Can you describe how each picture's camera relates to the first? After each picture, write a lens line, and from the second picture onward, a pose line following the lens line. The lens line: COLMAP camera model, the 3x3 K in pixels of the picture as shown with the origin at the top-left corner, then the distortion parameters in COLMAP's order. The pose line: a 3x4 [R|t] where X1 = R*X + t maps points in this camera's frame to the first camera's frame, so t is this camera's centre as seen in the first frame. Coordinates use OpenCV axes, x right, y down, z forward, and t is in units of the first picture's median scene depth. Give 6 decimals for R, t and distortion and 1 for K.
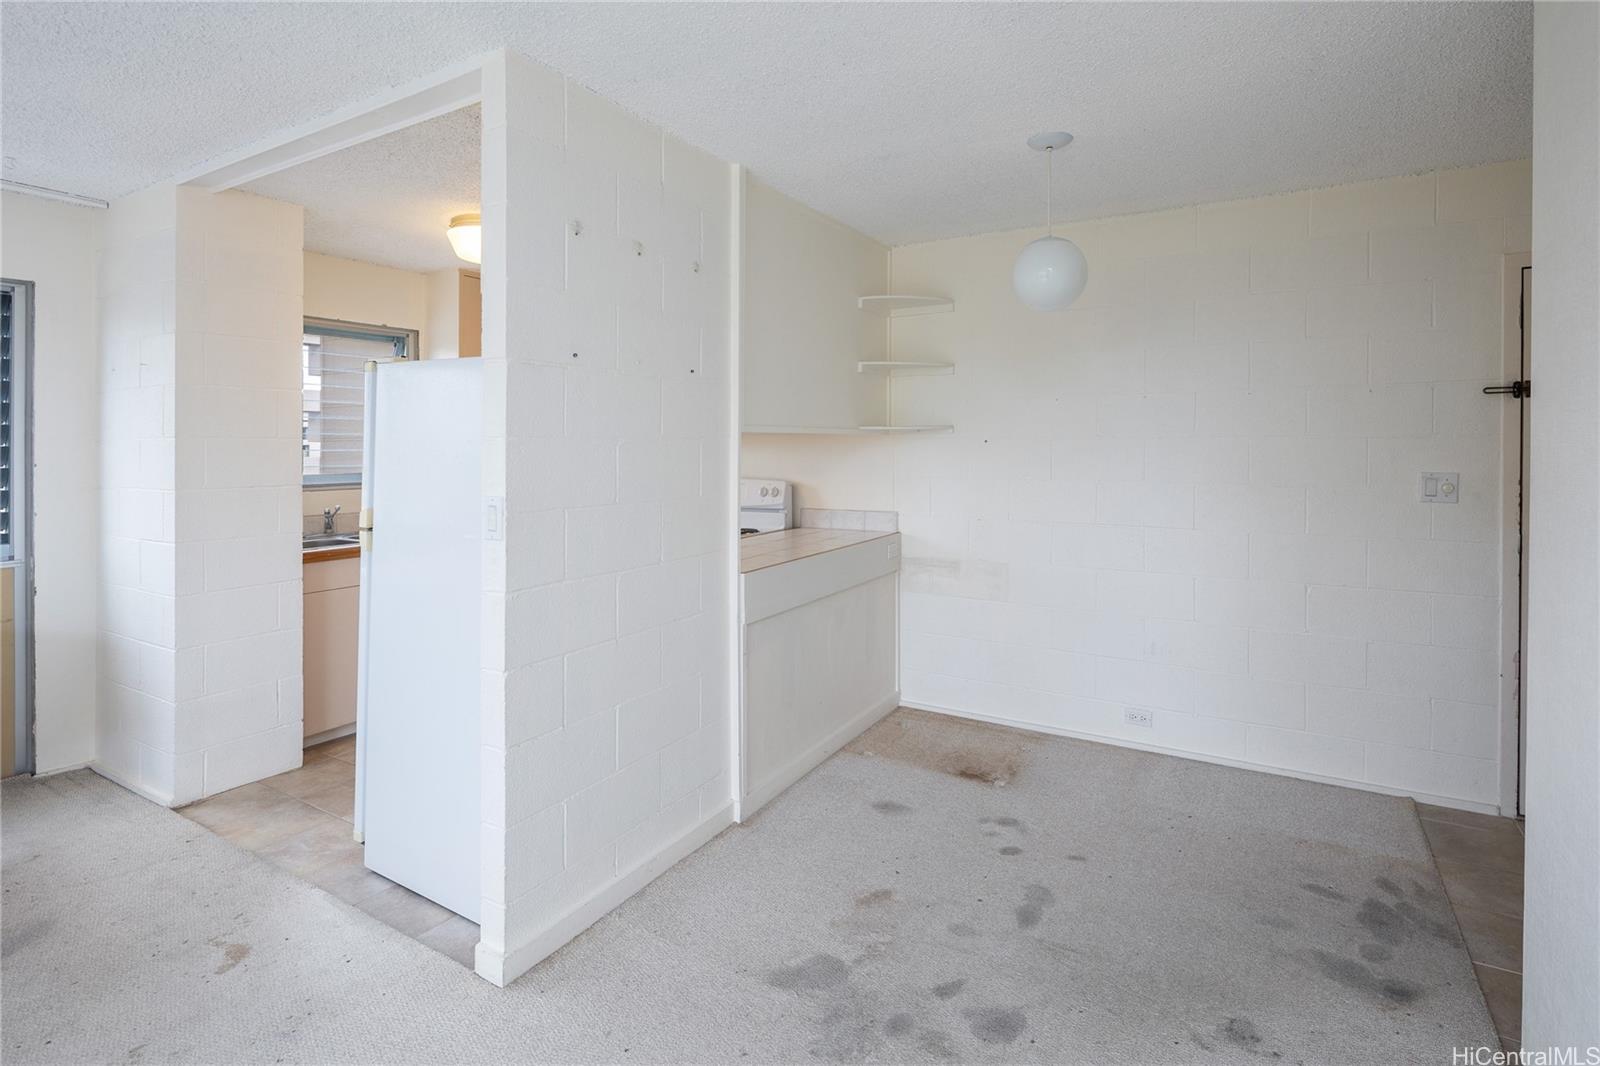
lens RADIAL K [[763.2, 0, 819.1], [0, 763.2, 503.3], [0, 0, 1]] dist [-0.002154, -0.000567]
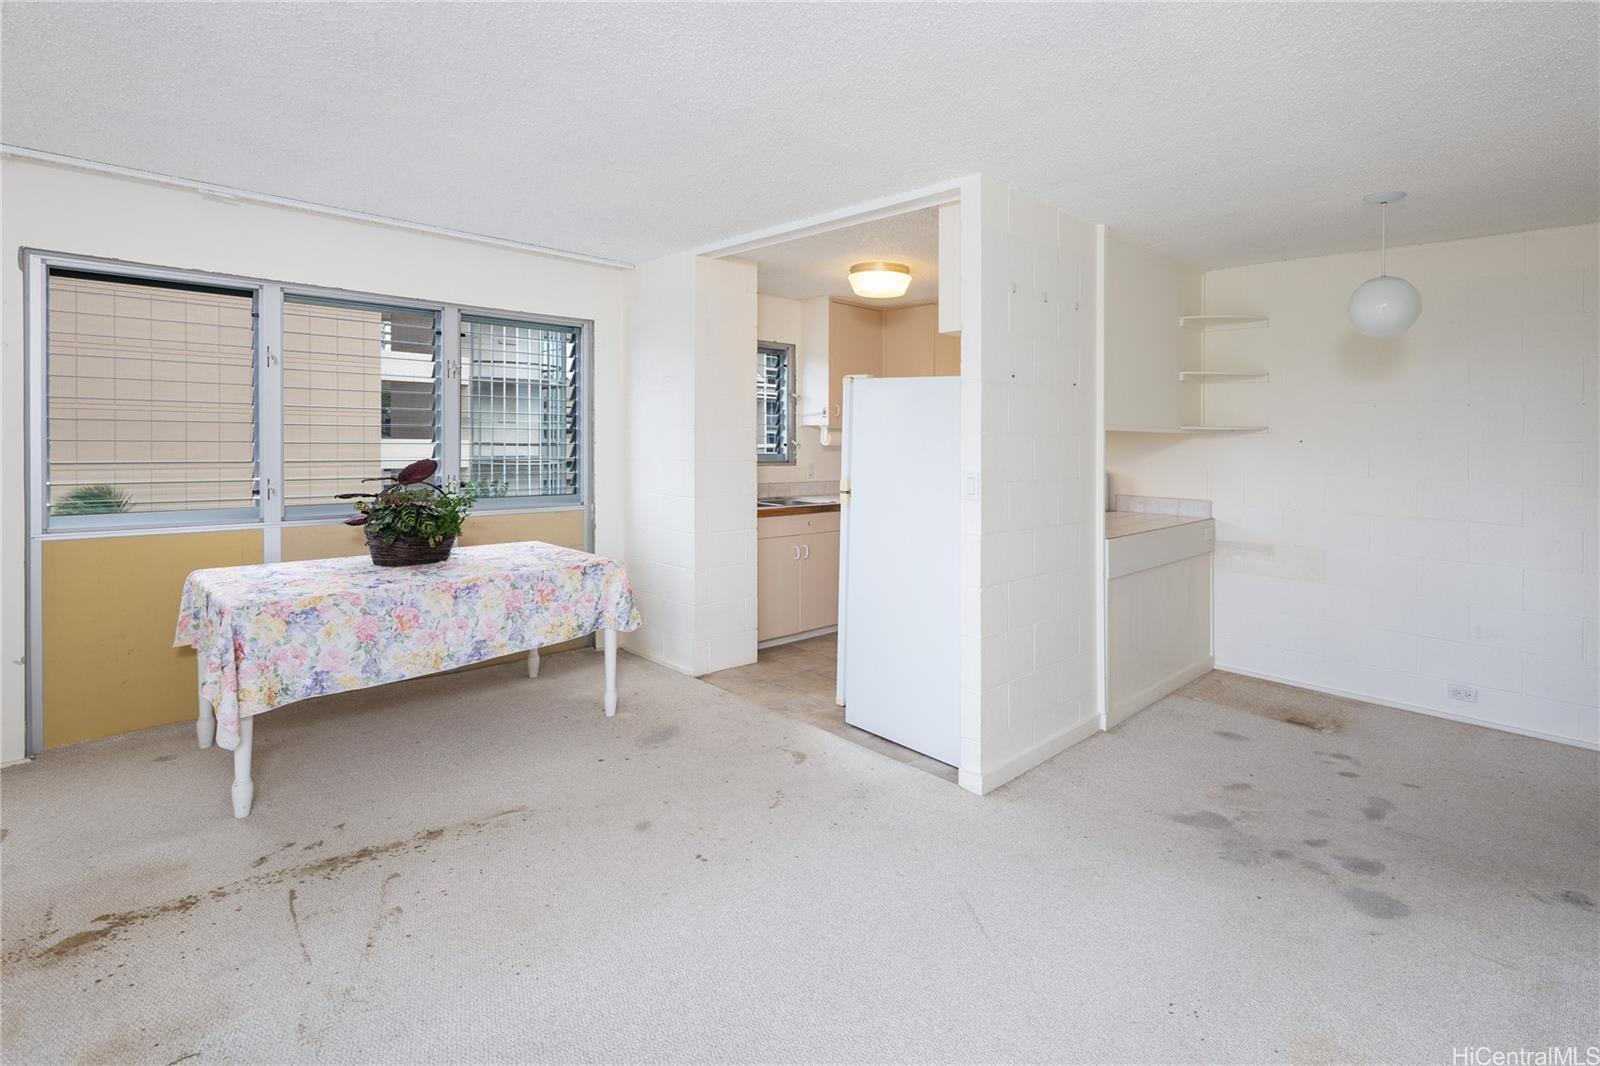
lens RADIAL K [[778.1, 0, 815.3], [0, 778.1, 457.2], [0, 0, 1]] dist [-0.001972, -0.002334]
pose [[0.963981, 0.029409, -0.264341, -0.241861], [-0.042427, 0.998144, -0.043675, 0.032547], [0.262566, 0.053317, 0.963440, -0.425149]]
